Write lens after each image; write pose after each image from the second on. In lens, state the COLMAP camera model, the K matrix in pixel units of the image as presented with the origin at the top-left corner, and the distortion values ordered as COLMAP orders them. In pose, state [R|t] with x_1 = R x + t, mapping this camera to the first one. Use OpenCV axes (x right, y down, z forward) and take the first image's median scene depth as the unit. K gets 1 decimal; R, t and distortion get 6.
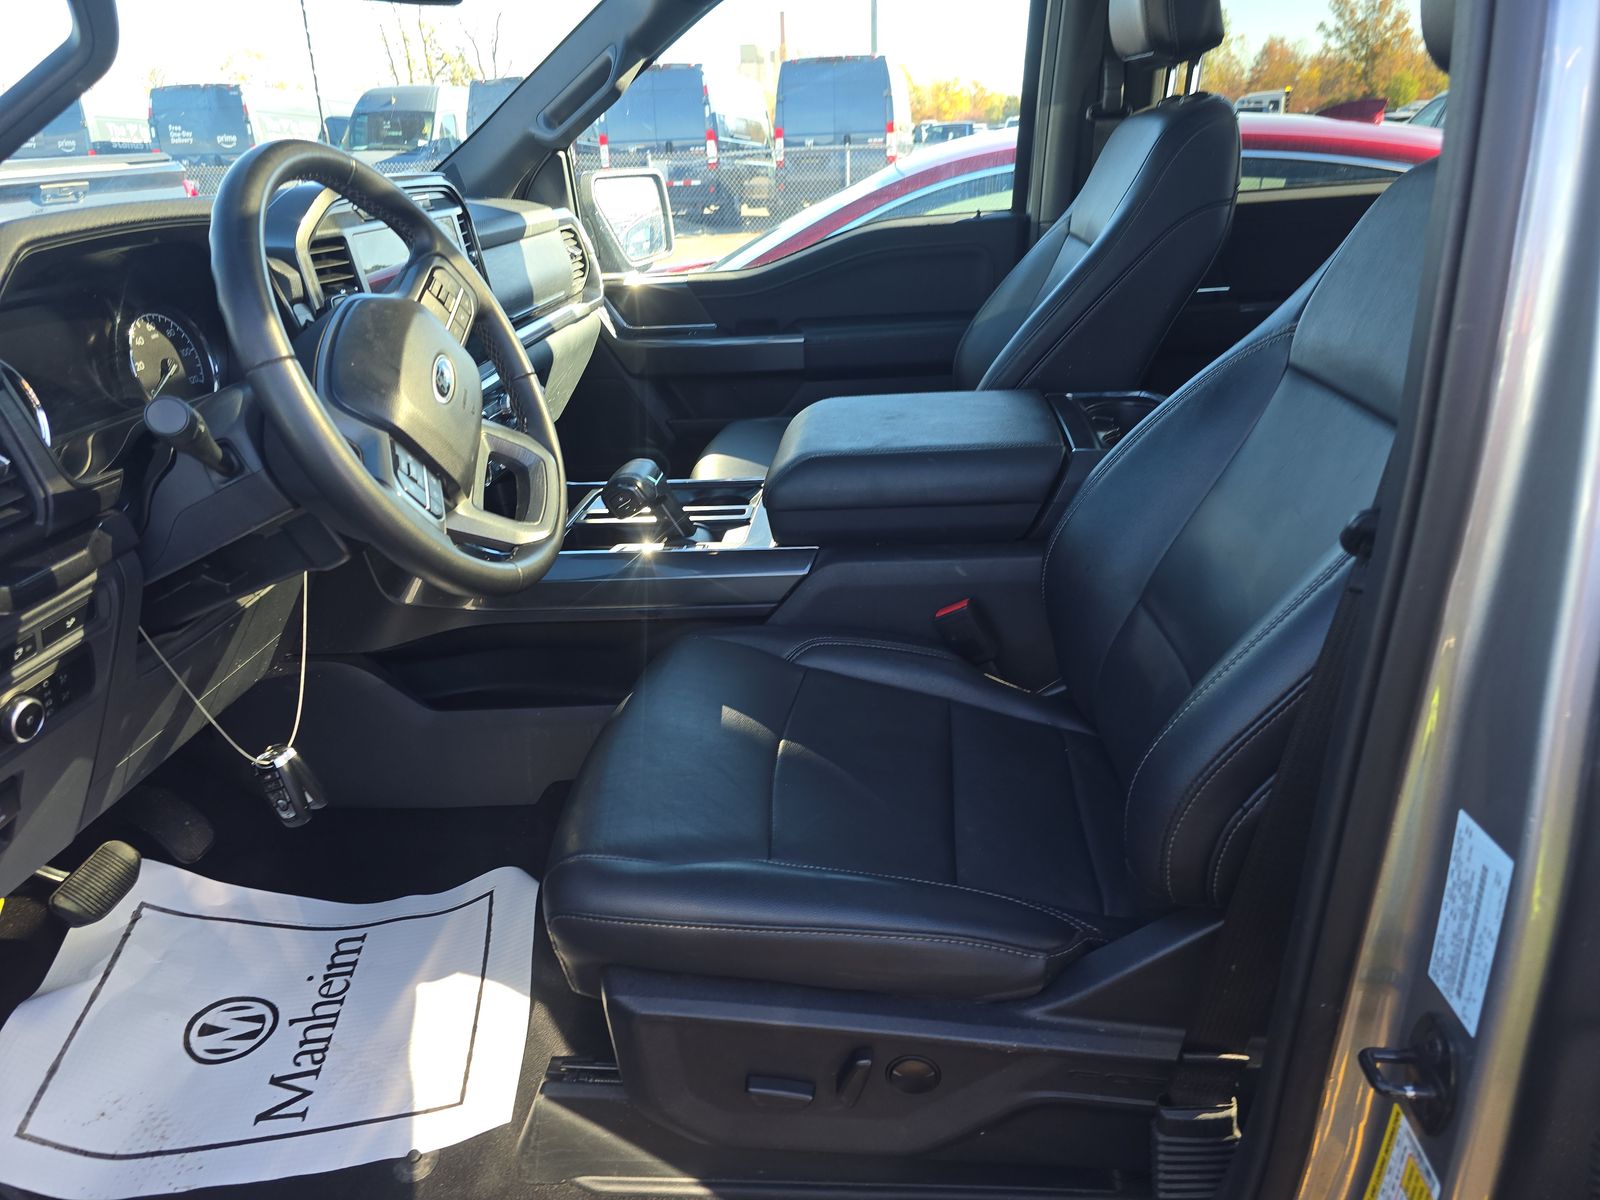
lens RADIAL K [[1087.3, 0, 796.2], [0, 1087.3, 608.7], [0, 0, 1]] dist [0.022614, -0.032511]
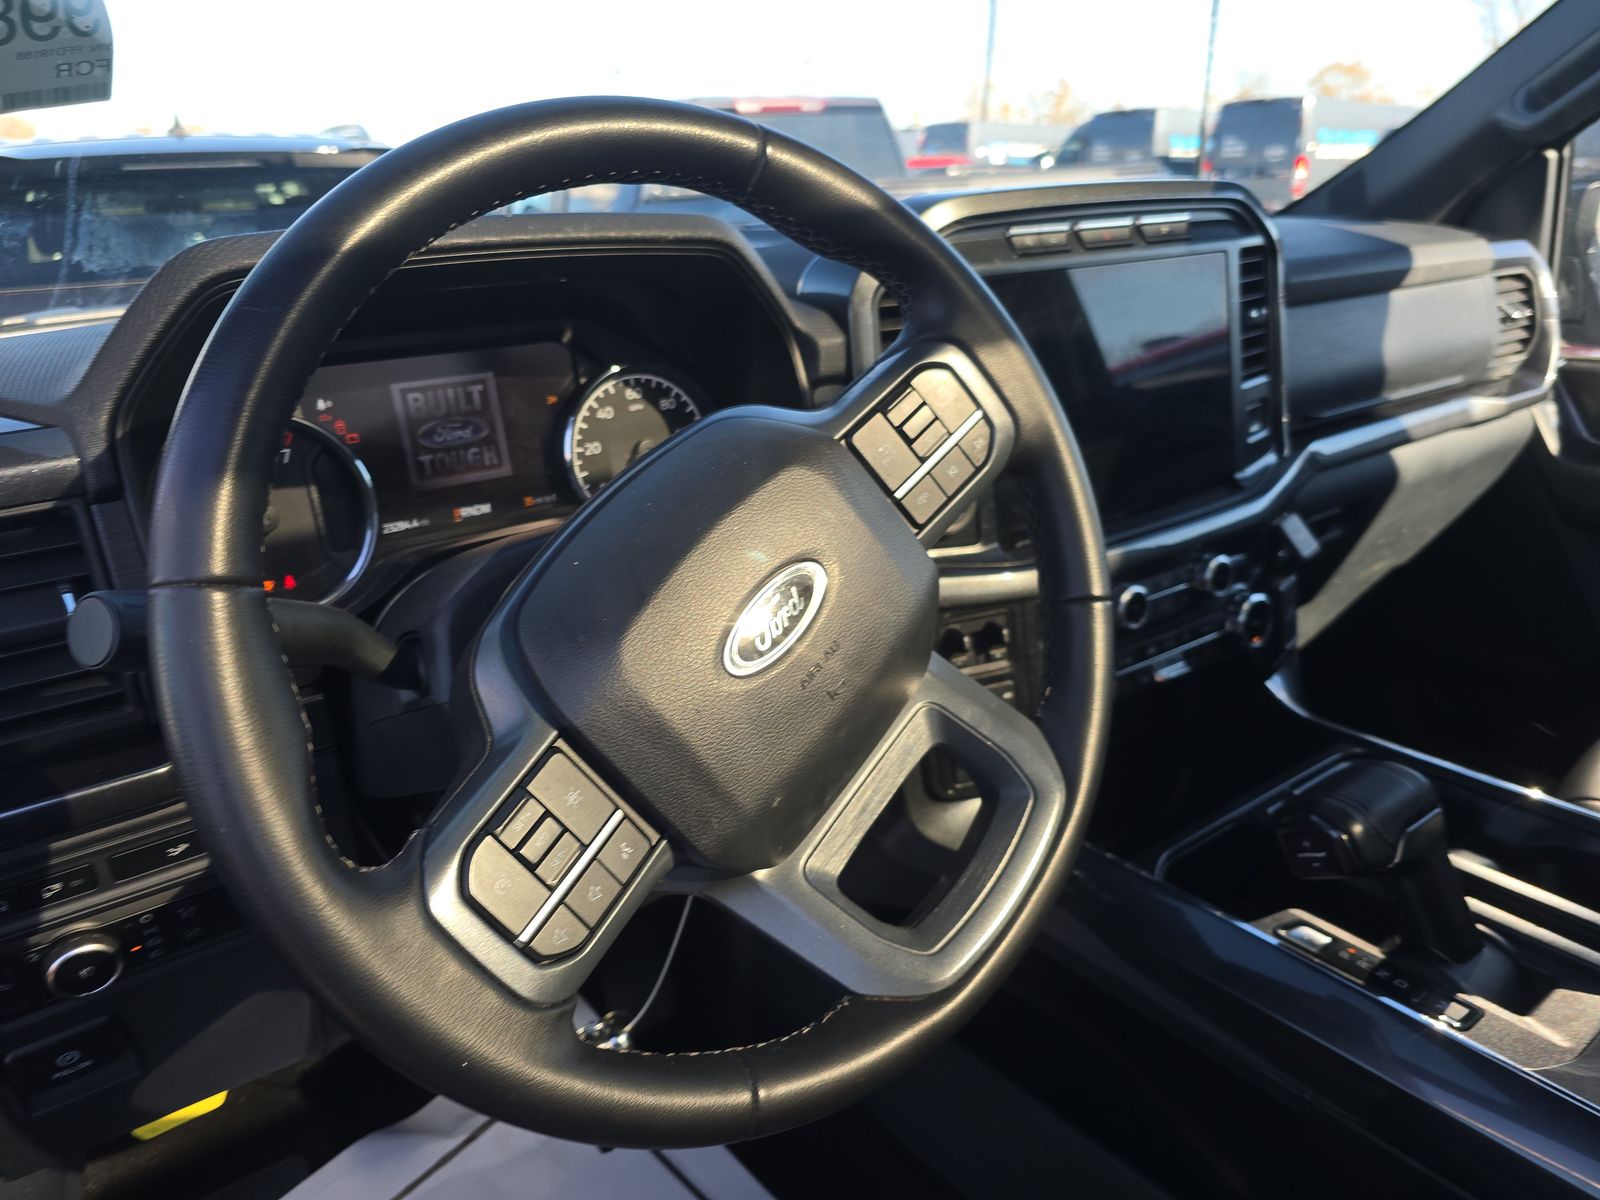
lens RADIAL K [[1087.3, 0, 796.2], [0, 1087.3, 608.7], [0, 0, 1]] dist [0.022614, -0.032511]
pose [[0.663990, 0.278432, -0.693969, -0.003082], [-0.285578, 0.952162, 0.108781, -0.206384], [0.691059, 0.125953, 0.711740, 0.527420]]
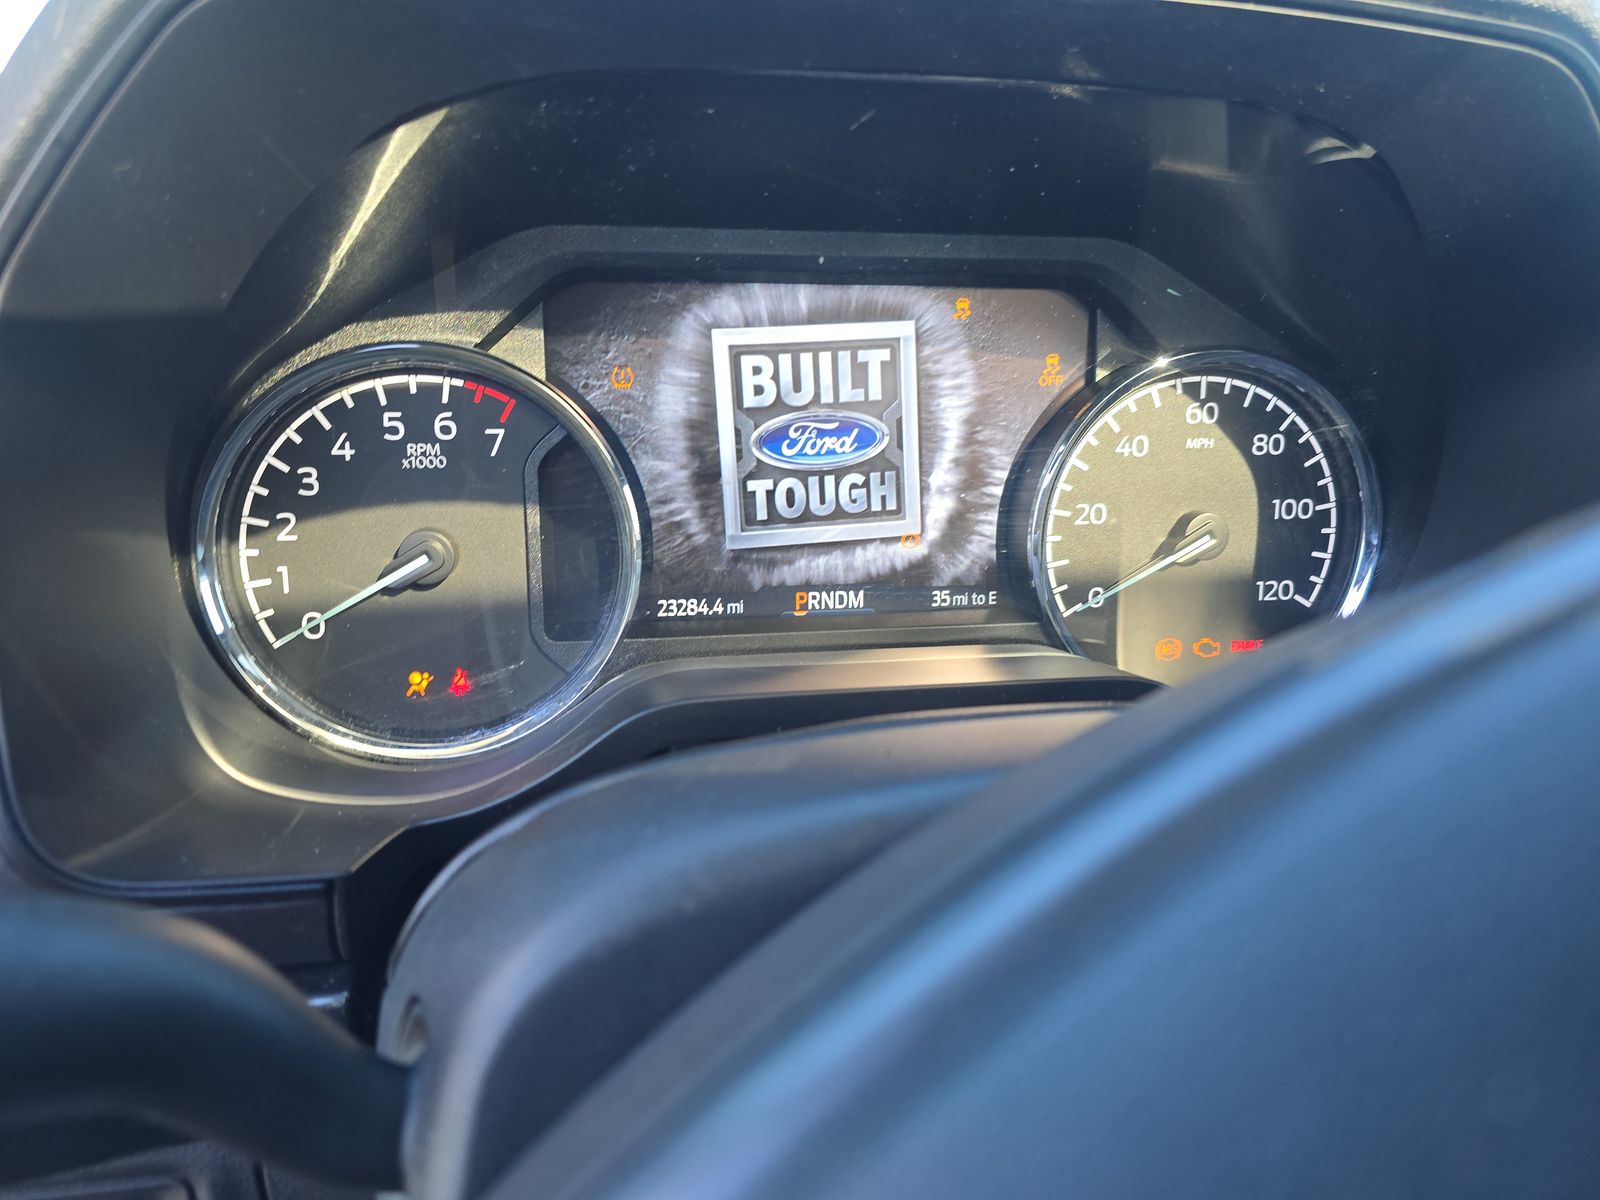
lens RADIAL K [[1087.3, 0, 796.2], [0, 1087.3, 608.7], [0, 0, 1]] dist [0.022614, -0.032511]
pose [[0.263480, 0.329748, -0.906556, -0.264972], [-0.404501, 0.890920, 0.206497, -0.198347], [0.875761, 0.312295, 0.368123, 0.695656]]
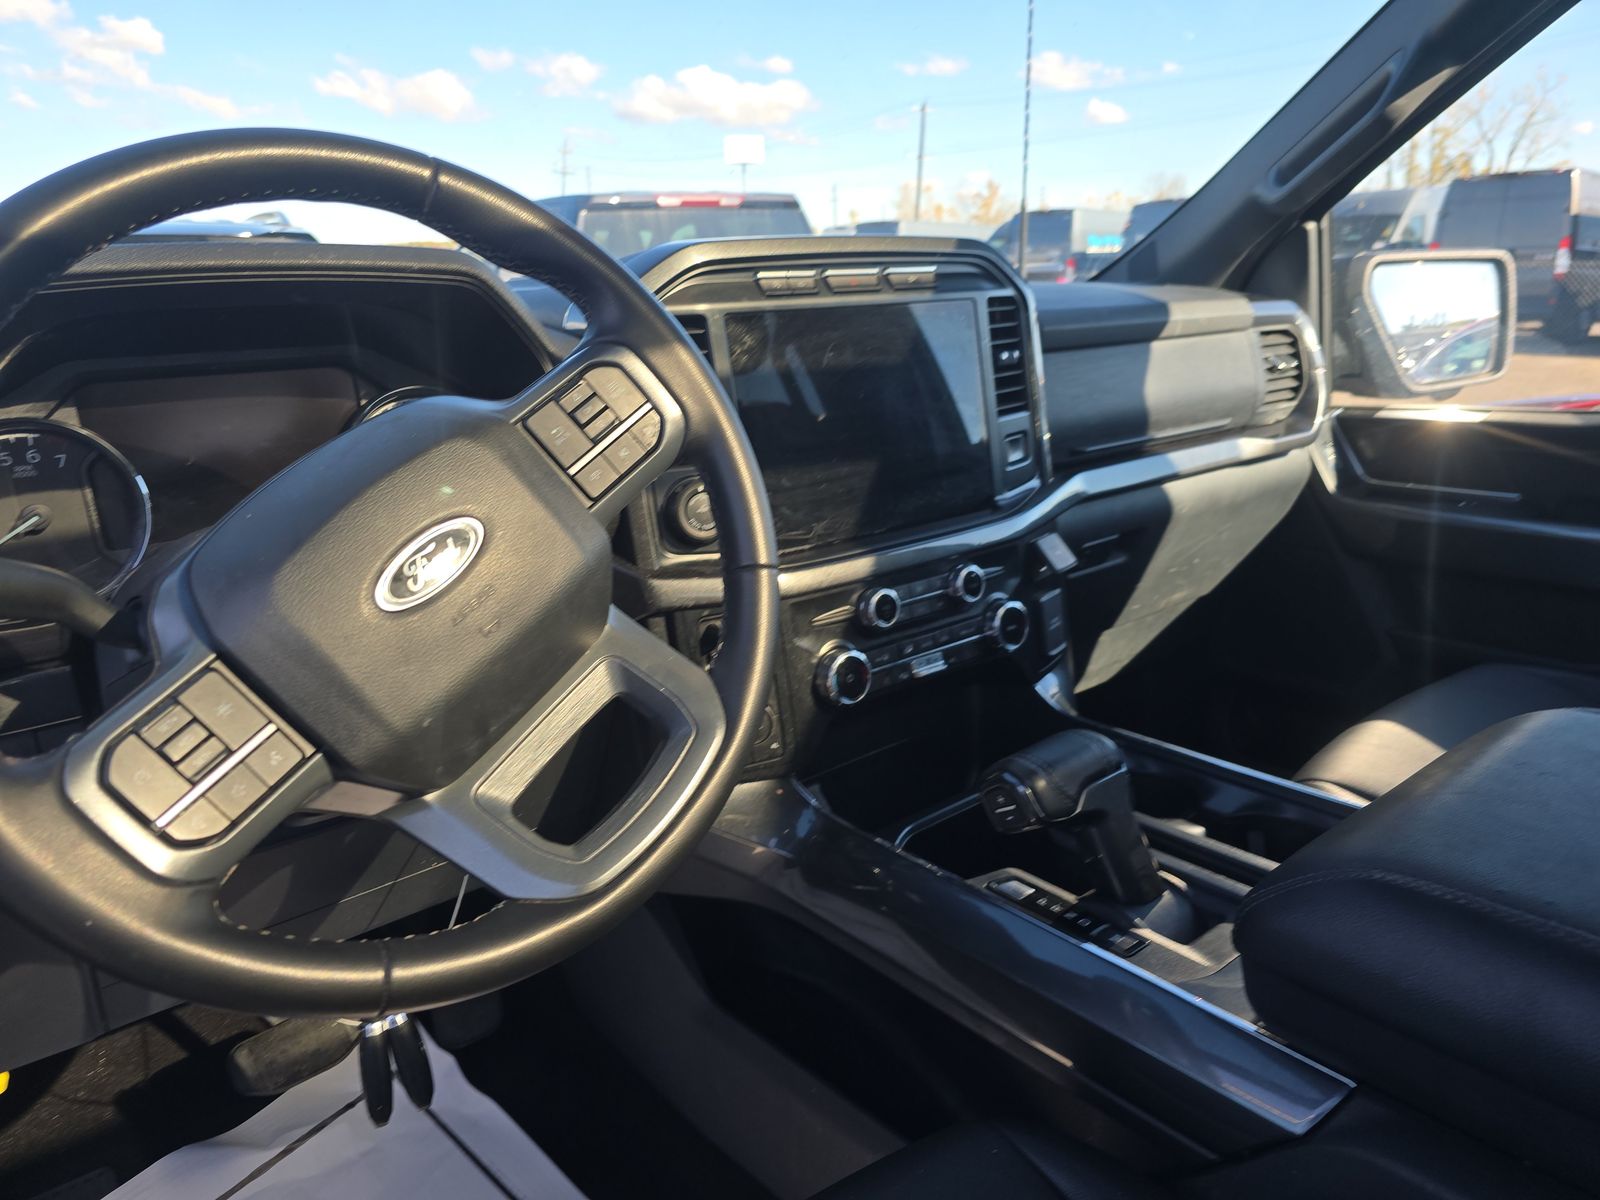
lens RADIAL K [[1071.0, 0, 800.0], [0, 1071.0, 600.0], [0, 0, 1]] dist [0.062565, -0.082286]
pose [[0.703044, 0.211674, -0.678913, 0.124149], [-0.274013, 0.961592, 0.016056, -0.194758], [0.656236, 0.174743, 0.734043, 0.569603]]
